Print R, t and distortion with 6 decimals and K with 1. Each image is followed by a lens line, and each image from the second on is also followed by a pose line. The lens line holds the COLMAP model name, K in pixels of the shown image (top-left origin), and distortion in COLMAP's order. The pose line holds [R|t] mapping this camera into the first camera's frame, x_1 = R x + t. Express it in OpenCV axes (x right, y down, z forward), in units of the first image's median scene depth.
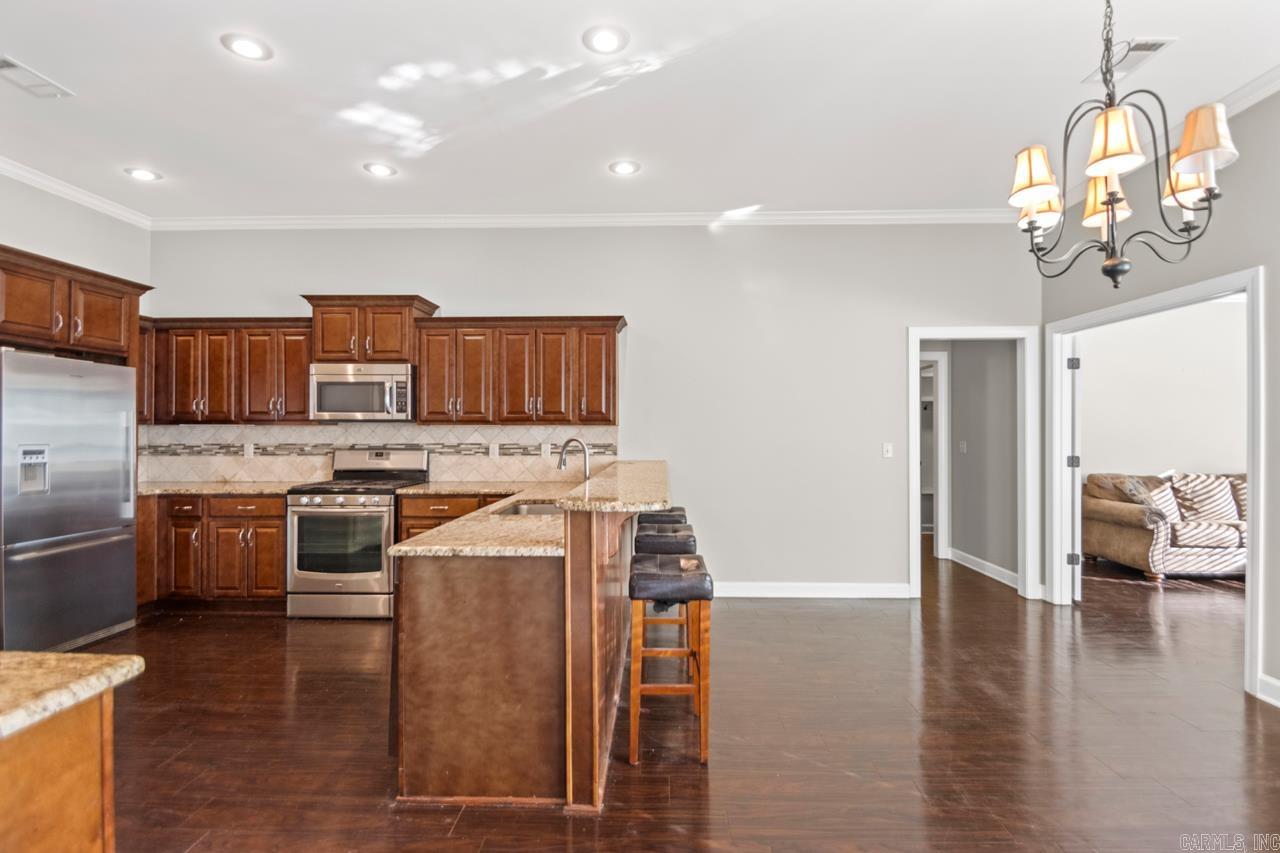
lens RADIAL K [[591.6, 0, 643.8], [0, 591.6, 422.6], [0, 0, 1]] dist [-0.005712, -0.001836]
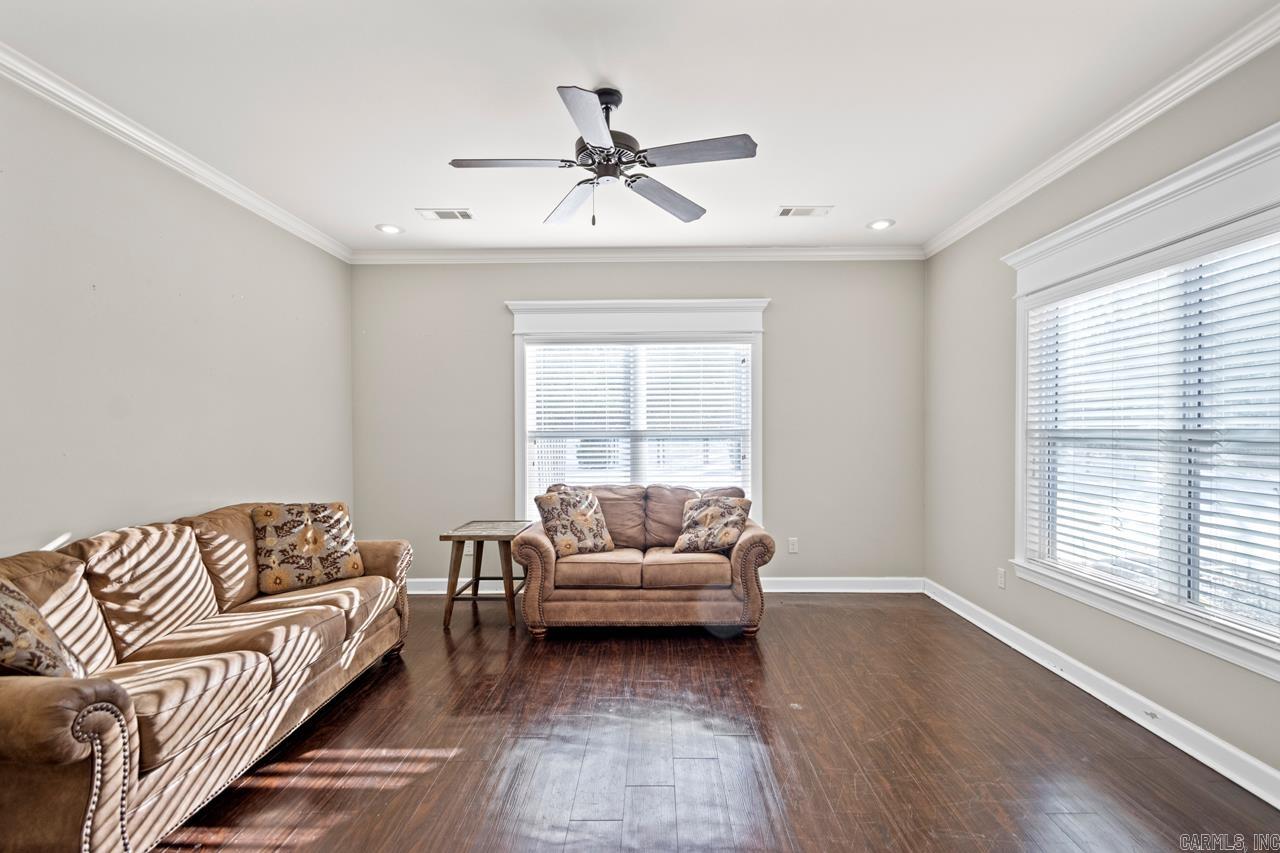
lens RADIAL K [[591.6, 0, 643.1], [0, 591.6, 428.1], [0, 0, 1]] dist [-0.005712, -0.001836]
pose [[-0.025027, 0.005471, 0.999672, 0.502661], [0.004858, 0.999974, -0.005351, 0.016034], [-0.999675, 0.004723, -0.025053, 0.648298]]
